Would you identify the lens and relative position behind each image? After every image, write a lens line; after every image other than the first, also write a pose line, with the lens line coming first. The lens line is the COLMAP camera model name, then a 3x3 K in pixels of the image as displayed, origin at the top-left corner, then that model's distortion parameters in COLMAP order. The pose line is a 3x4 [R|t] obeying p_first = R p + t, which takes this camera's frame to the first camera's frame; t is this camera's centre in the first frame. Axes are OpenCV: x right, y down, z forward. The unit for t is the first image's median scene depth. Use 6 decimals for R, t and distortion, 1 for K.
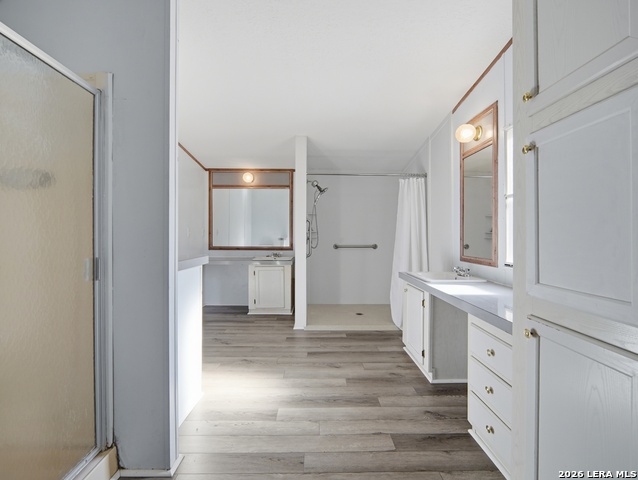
lens RADIAL K [[291.0, 0, 320.1], [0, 291.0, 233.9], [0, 0, 1]] dist [-0.000422, -0.000008]
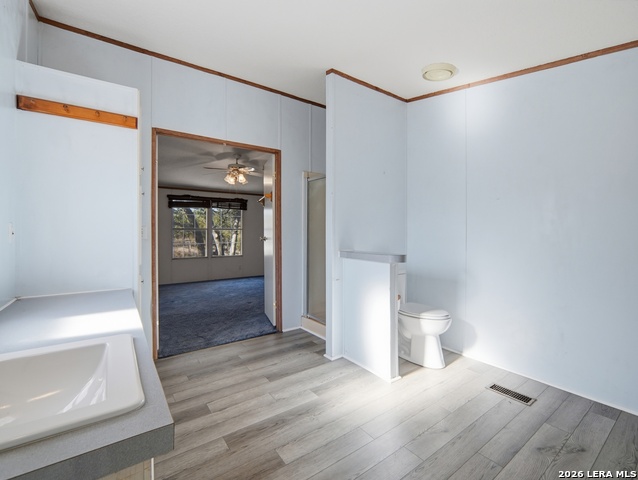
lens RADIAL K [[291.0, 0, 320.1], [0, 291.0, 233.9], [0, 0, 1]] dist [-0.000422, -0.000008]
pose [[-0.823768, 0.001059, -0.566926, 0.383574], [-0.003961, 0.999963, 0.007623, -0.011185], [0.566913, 0.008525, -0.823734, 1.559866]]
